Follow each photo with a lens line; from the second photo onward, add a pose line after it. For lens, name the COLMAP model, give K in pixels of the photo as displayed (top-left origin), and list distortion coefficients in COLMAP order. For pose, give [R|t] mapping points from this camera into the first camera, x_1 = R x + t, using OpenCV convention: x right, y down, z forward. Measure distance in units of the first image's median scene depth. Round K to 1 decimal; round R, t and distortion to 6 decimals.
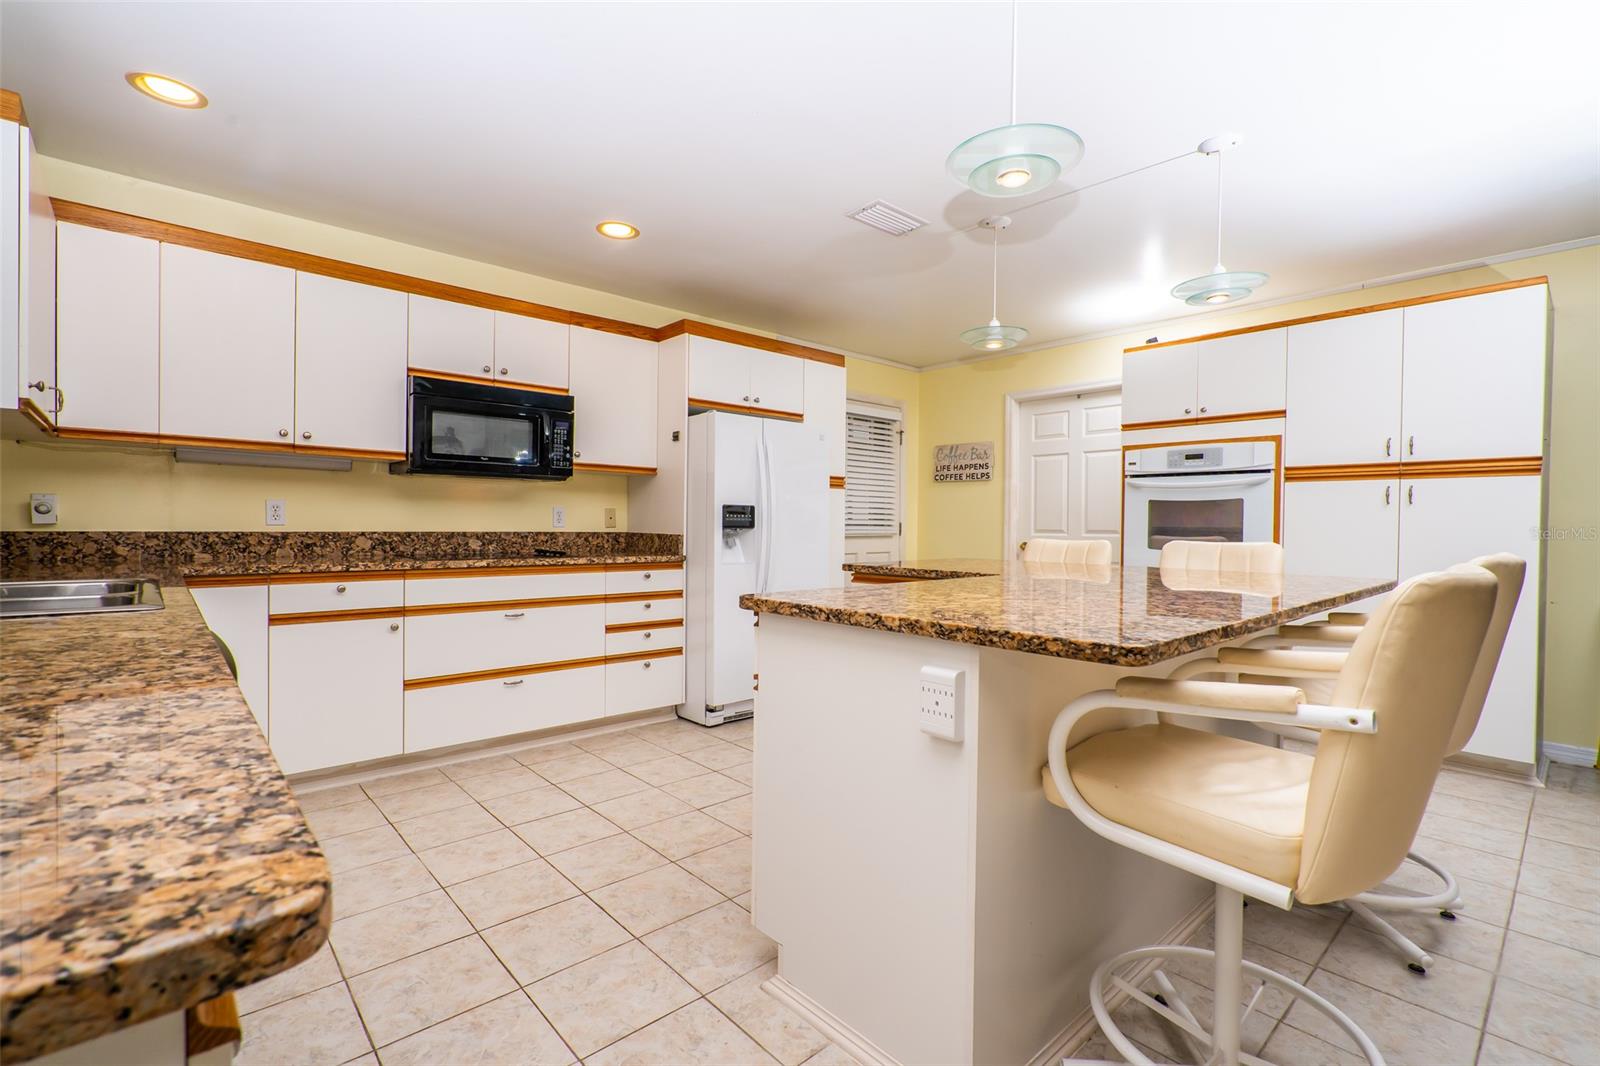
lens RADIAL K [[720.3, 0, 795.2], [0, 720.3, 533.9], [0, 0, 1]] dist [-0.005306, 0.001555]
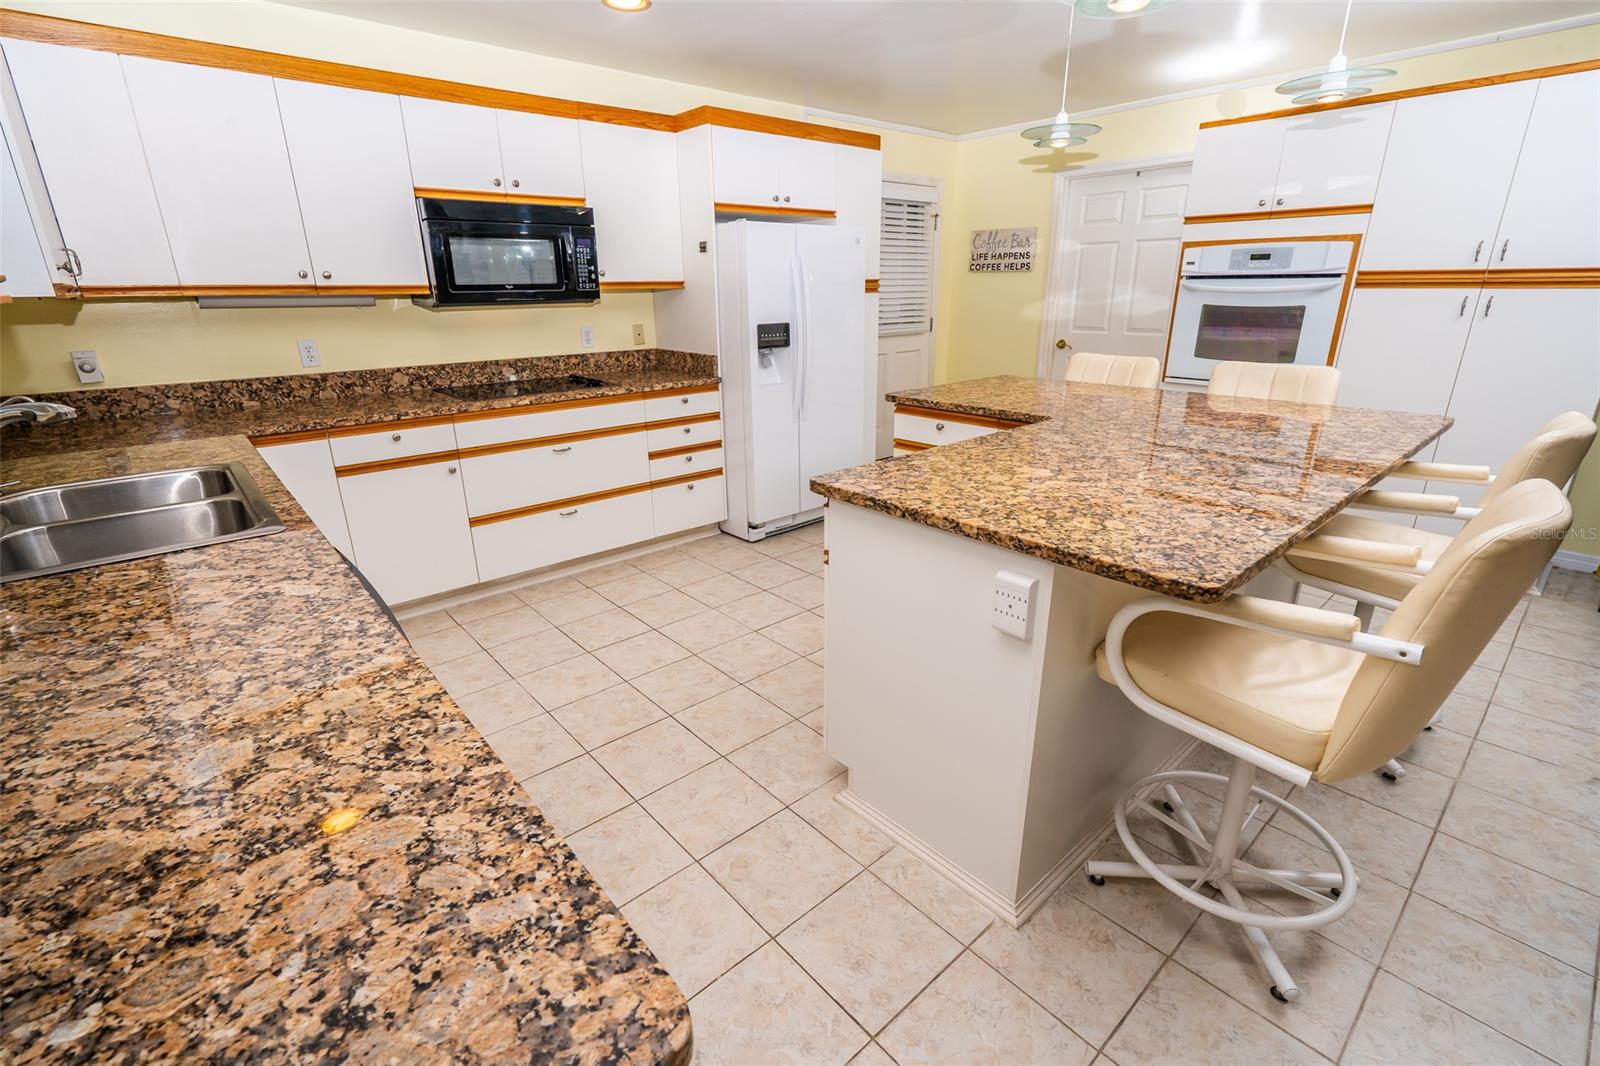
lens RADIAL K [[720.3, 0, 793.3], [0, 720.3, 534.5], [0, 0, 1]] dist [-0.005306, 0.001555]
pose [[0.999652, -0.016442, -0.020632, -0.046644], [0.022092, 0.949170, 0.313987, -0.094587], [0.014421, -0.314333, 0.949203, -0.003597]]
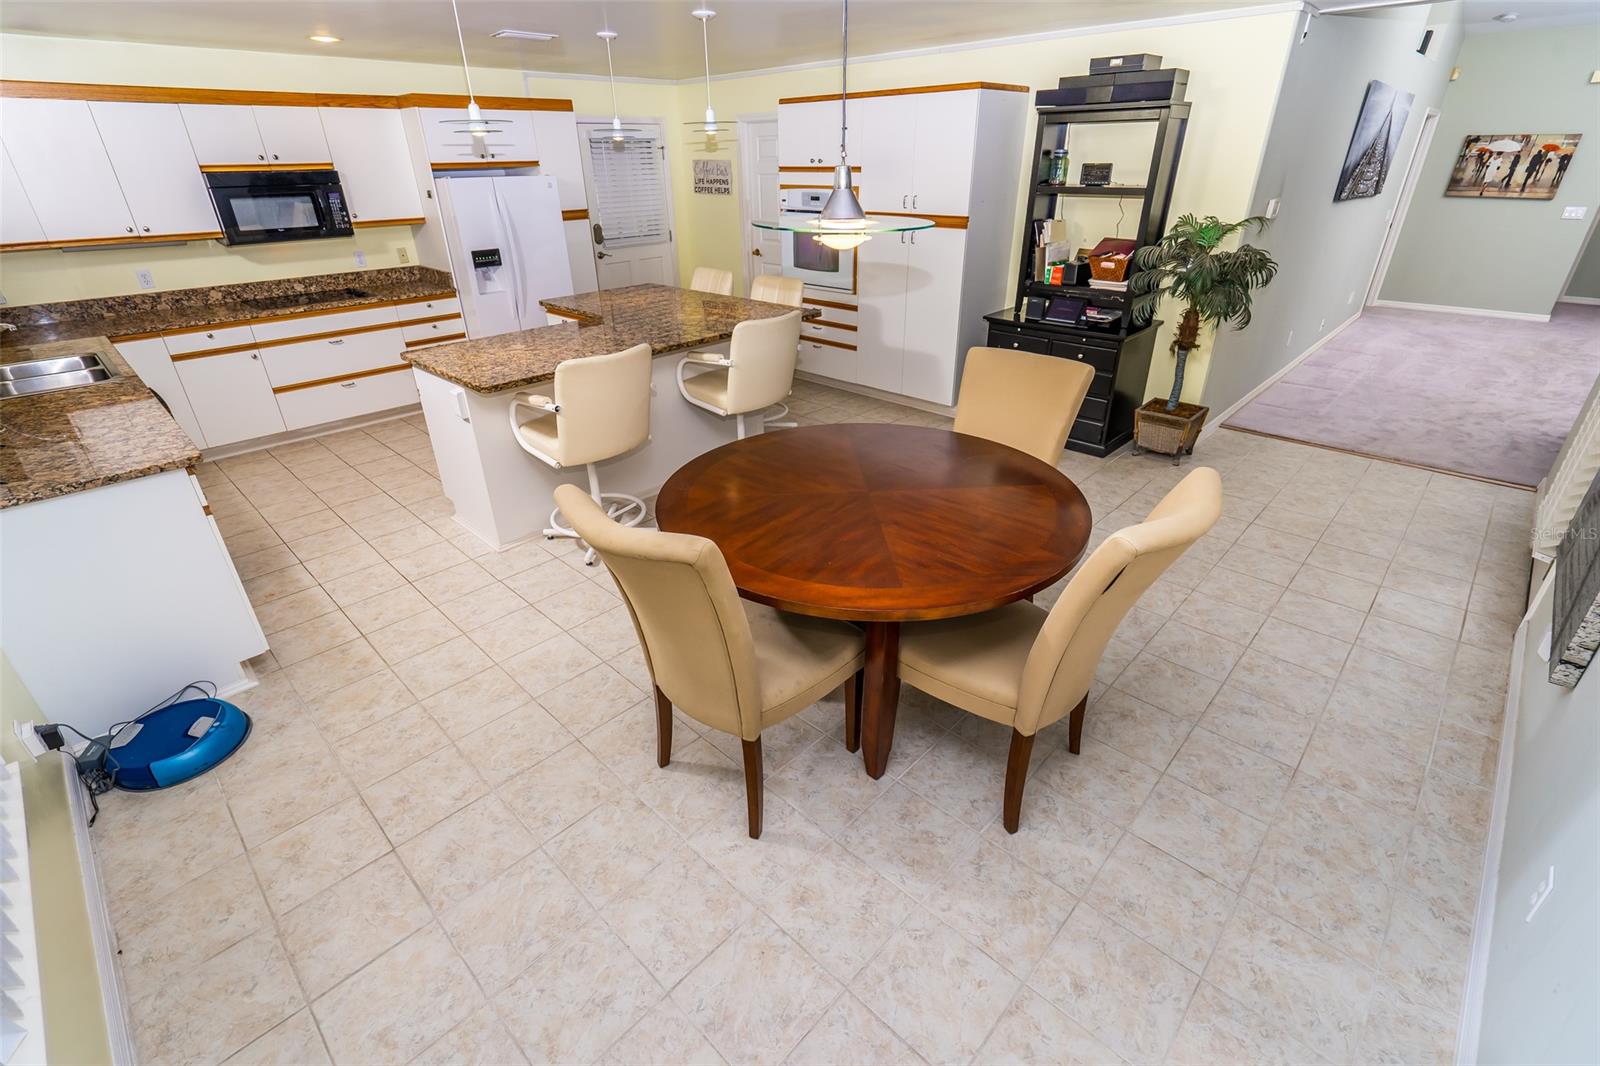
lens RADIAL K [[720.3, 0, 795.5], [0, 720.3, 529.4], [0, 0, 1]] dist [-0.005306, 0.001555]
pose [[0.997236, -0.054175, 0.050843, 0.540655], [0.025712, 0.893695, 0.447939, -0.209581], [-0.069705, -0.445393, 0.892617, -0.682449]]
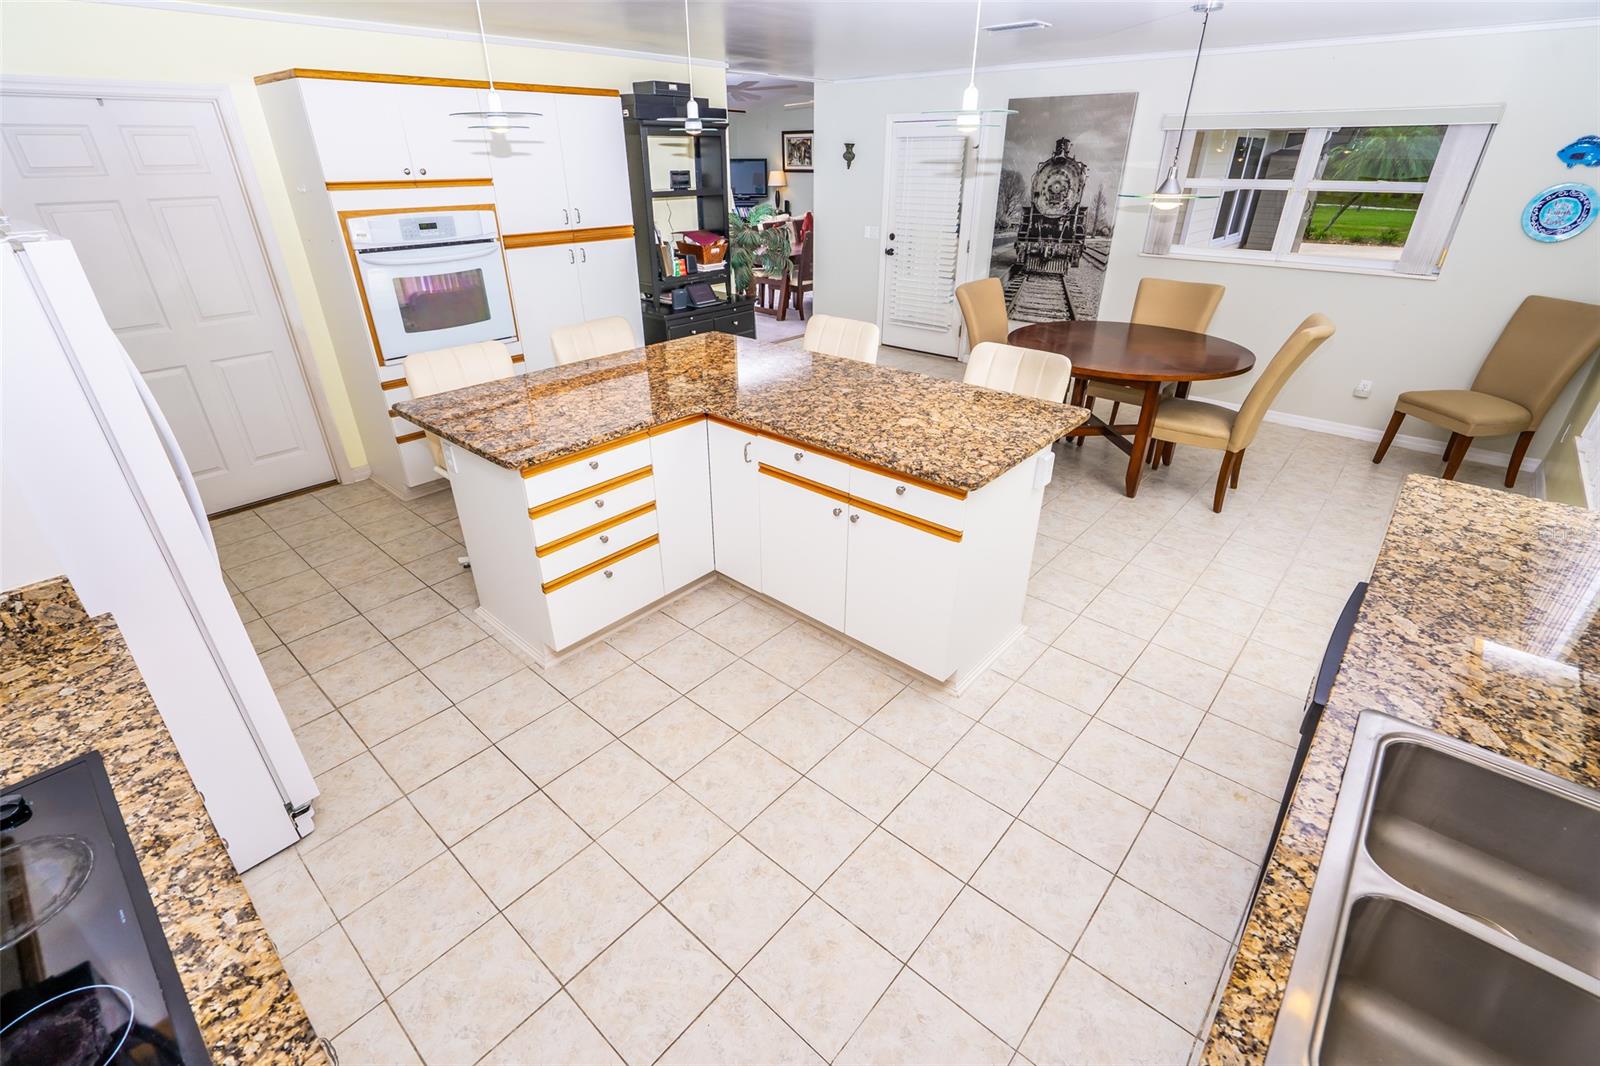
lens RADIAL K [[720.3, 0, 793.7], [0, 720.3, 531.1], [0, 0, 1]] dist [-0.005306, 0.001555]
pose [[-0.109274, -0.470378, 0.875673, -0.689916], [0.015635, 0.880026, 0.474667, -0.258123], [-0.993889, 0.065560, -0.088810, 0.825445]]
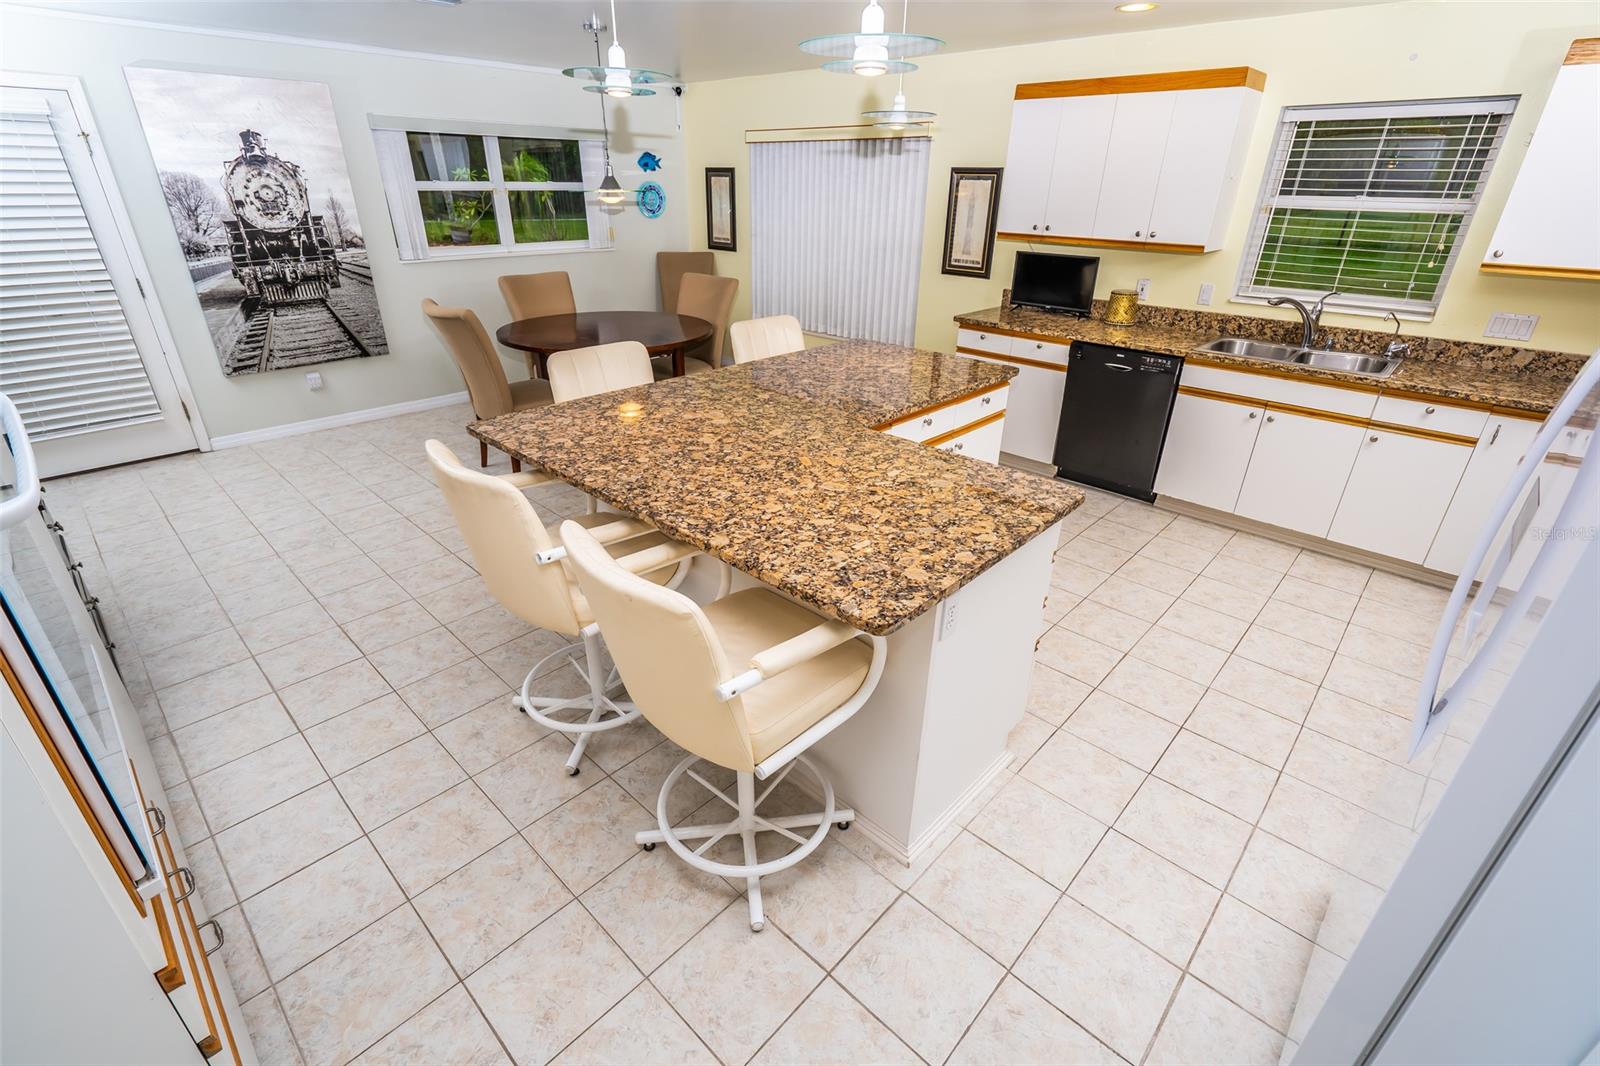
lens RADIAL K [[720.3, 0, 795.4], [0, 720.3, 532.9], [0, 0, 1]] dist [-0.005306, 0.001555]
pose [[-0.996574, 0.013982, -0.081516, 0.387539], [-0.024363, 0.892243, 0.450897, -0.213544], [0.079037, 0.451339, -0.888846, 1.641219]]
